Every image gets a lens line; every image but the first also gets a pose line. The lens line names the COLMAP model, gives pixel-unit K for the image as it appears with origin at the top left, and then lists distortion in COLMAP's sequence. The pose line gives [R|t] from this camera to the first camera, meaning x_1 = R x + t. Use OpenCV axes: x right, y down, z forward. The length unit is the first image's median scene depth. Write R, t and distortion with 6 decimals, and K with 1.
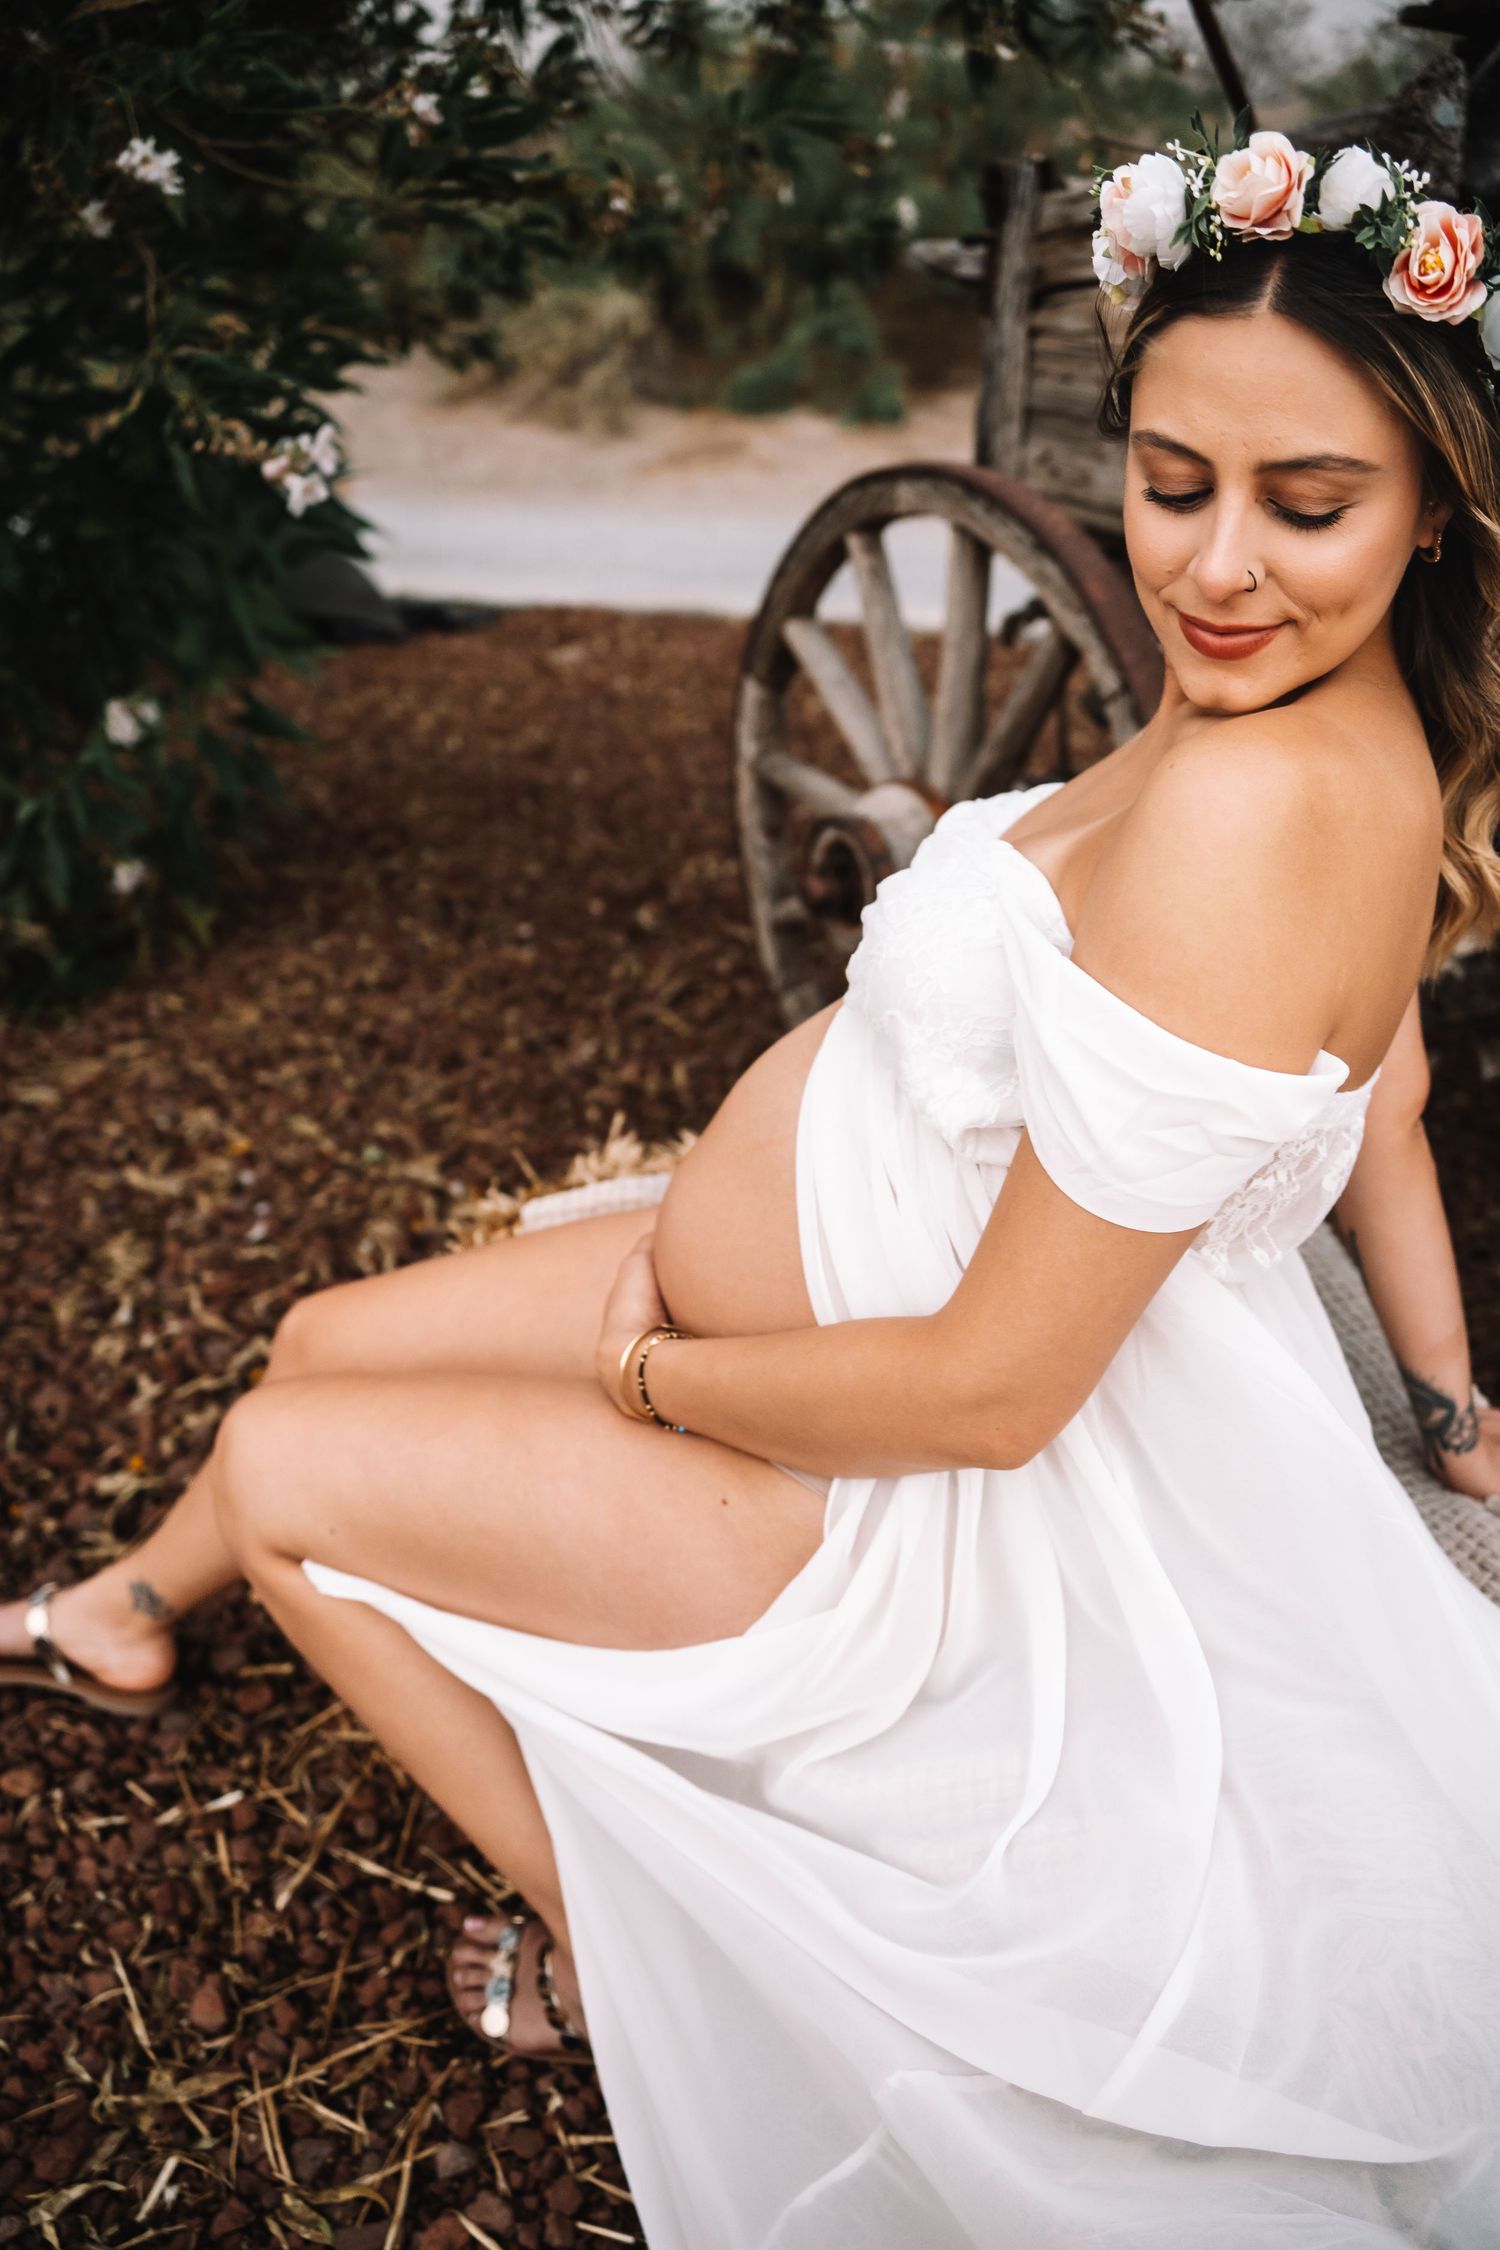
lens RADIAL K [[1844.4, 0, 762.2], [0, 1844.4, 1136.4], [0, 0, 1]] dist [-0.177660, 0.142124]
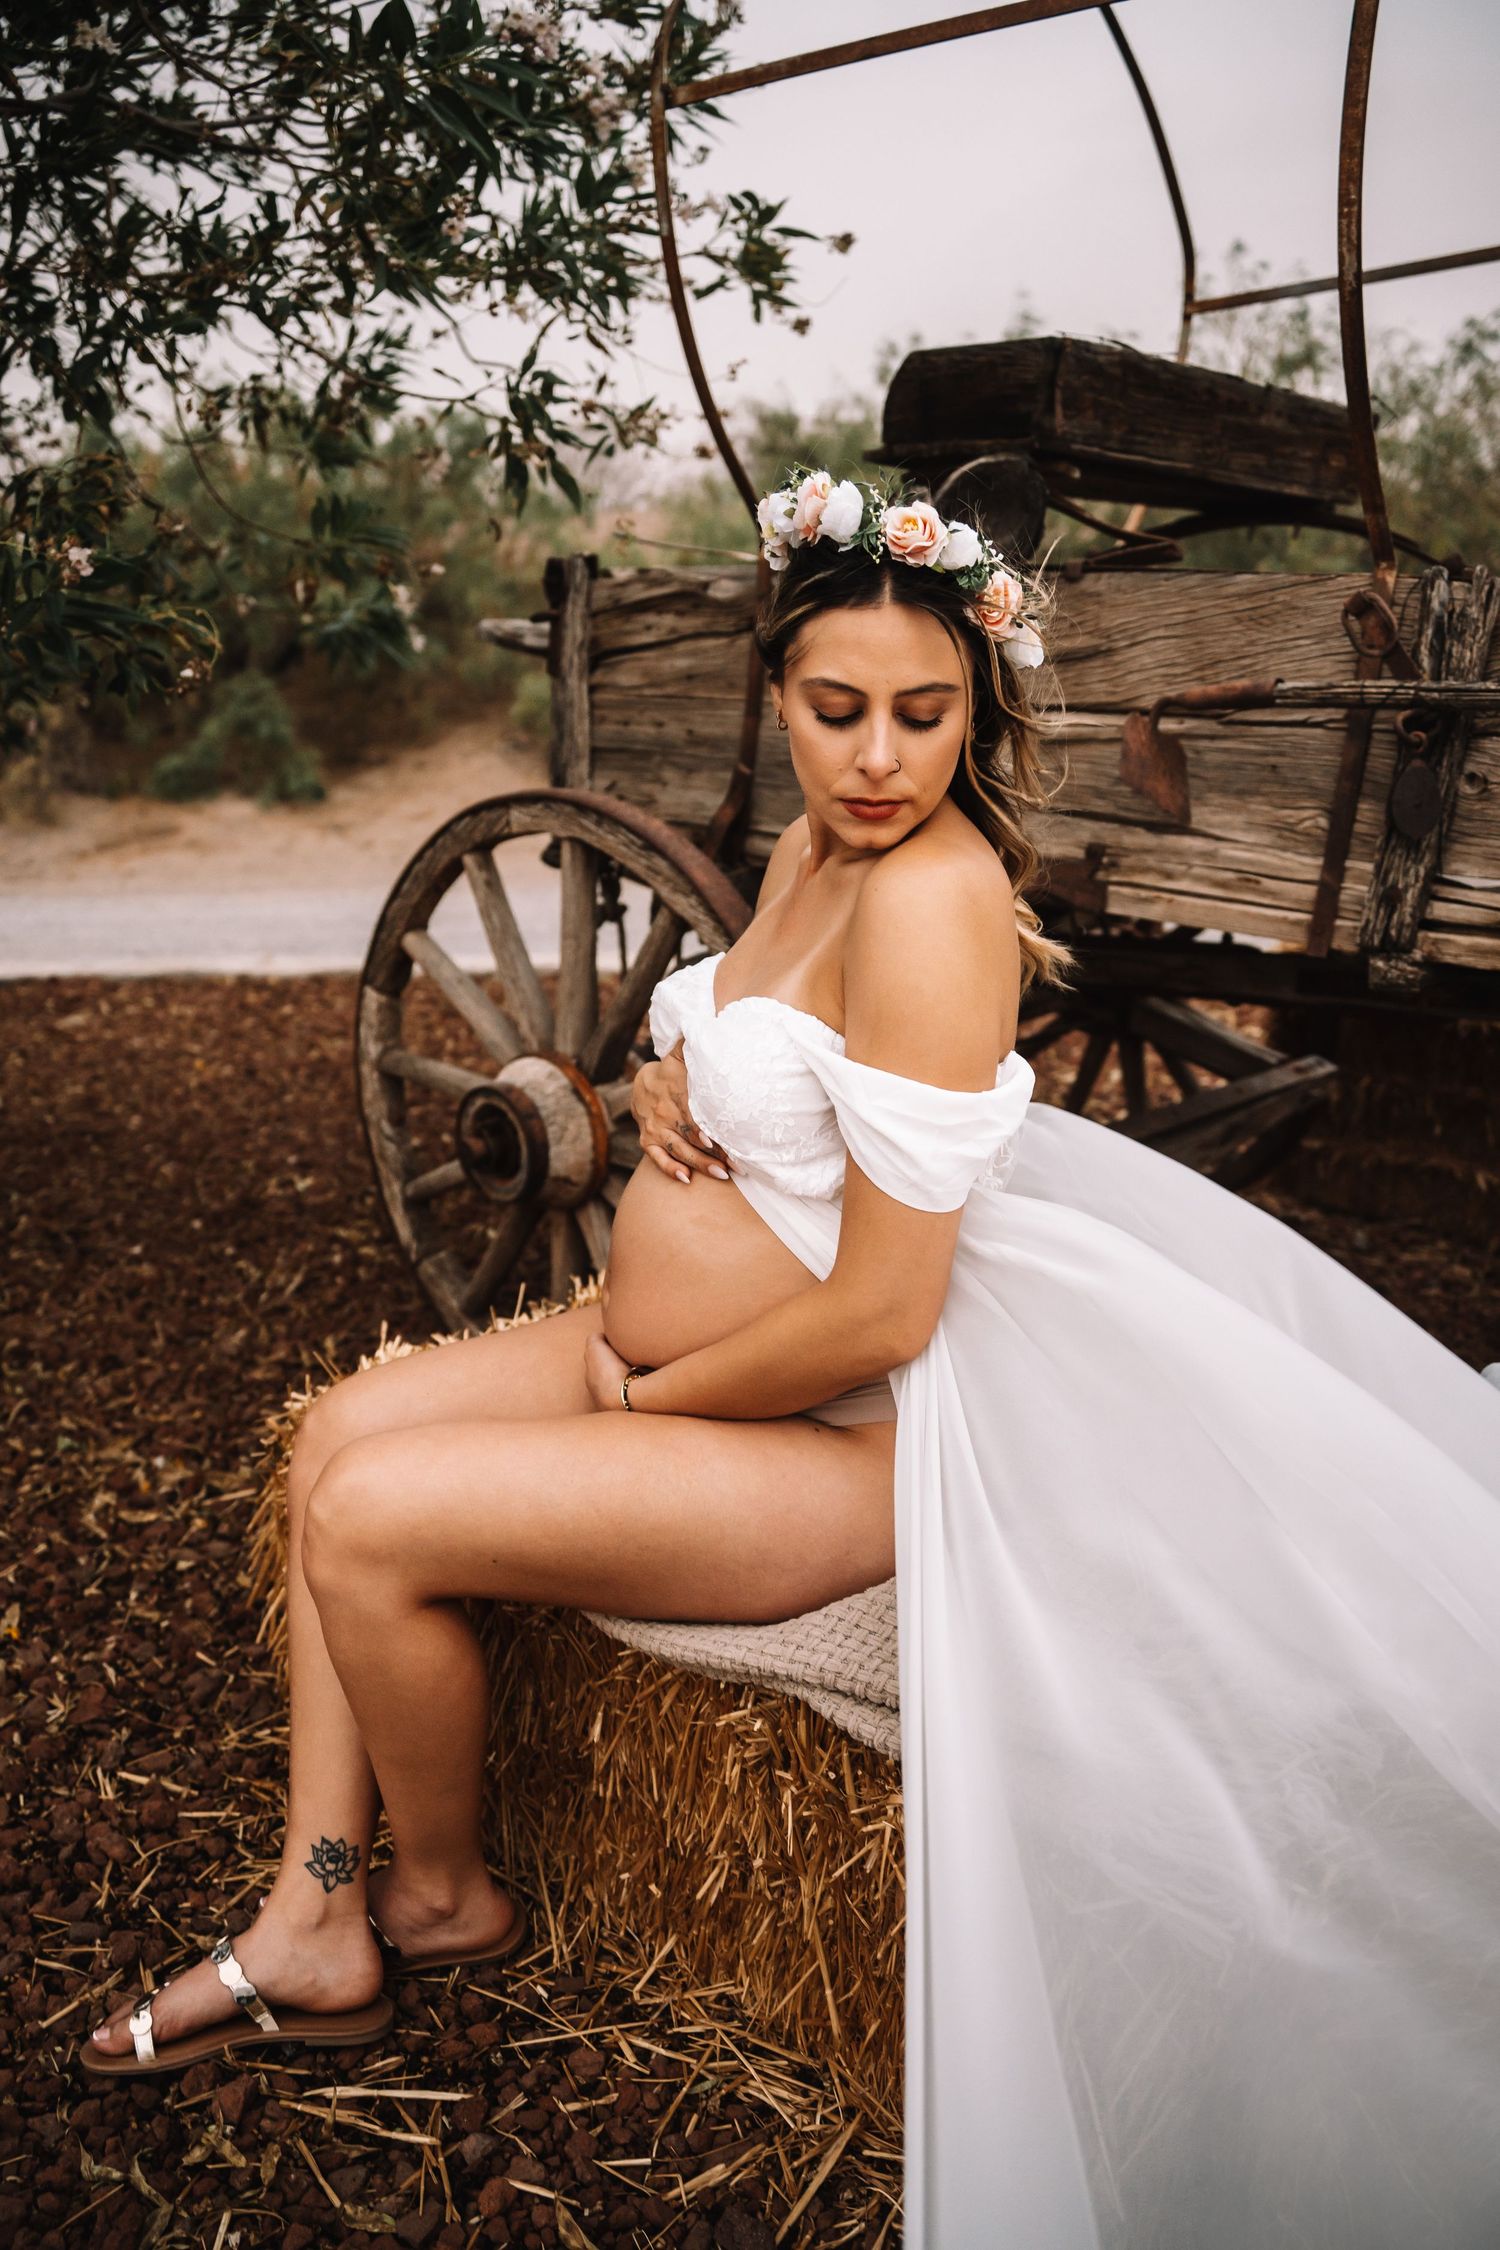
lens RADIAL K [[1844.4, 0, 762.2], [0, 1844.4, 1136.4], [0, 0, 1]] dist [-0.177660, 0.142124]
pose [[0.945845, -0.088343, 0.312367, -0.161775], [0.147847, 0.973896, -0.172244, 0.086487], [-0.288996, 0.209099, 0.934216, -0.147901]]
